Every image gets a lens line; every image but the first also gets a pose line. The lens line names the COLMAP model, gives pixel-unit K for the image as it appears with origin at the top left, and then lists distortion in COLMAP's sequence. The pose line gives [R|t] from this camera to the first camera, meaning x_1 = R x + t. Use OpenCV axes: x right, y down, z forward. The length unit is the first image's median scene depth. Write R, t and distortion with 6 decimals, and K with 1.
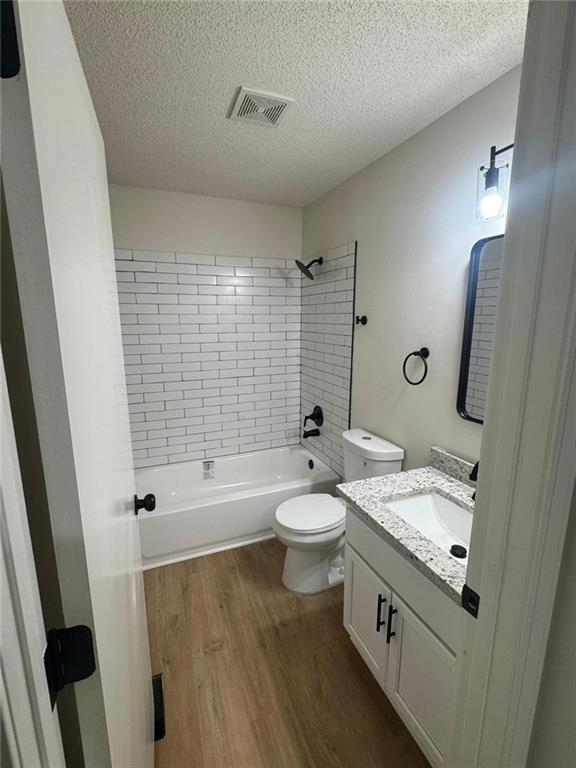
lens RADIAL K [[350.2, 0, 288.2], [0, 350.2, 384.3], [0, 0, 1]] dist [0.000143, 0.000519]
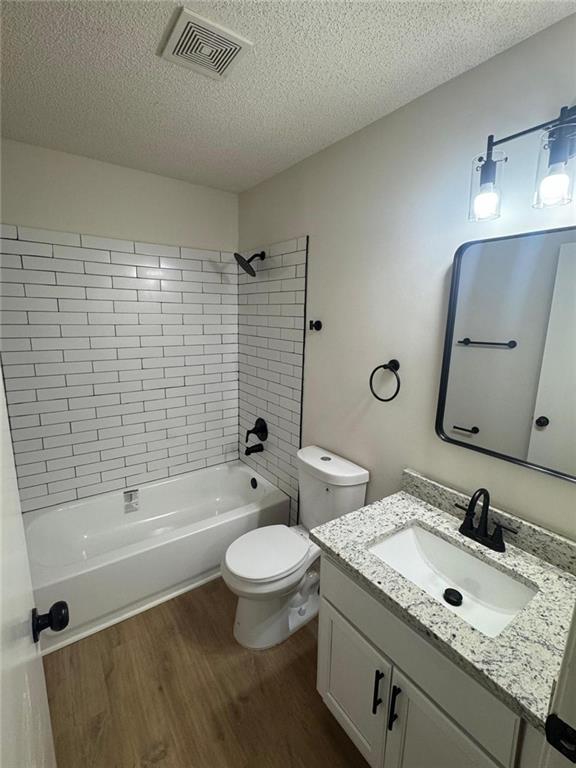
lens RADIAL K [[350.2, 0, 287.8], [0, 350.2, 383.9], [0, 0, 1]] dist [0.000143, 0.000519]
pose [[0.973517, -0.022583, 0.227496, -0.074933], [0.019960, 0.999705, 0.013823, -0.055486], [-0.227741, -0.008916, 0.973681, 0.171112]]
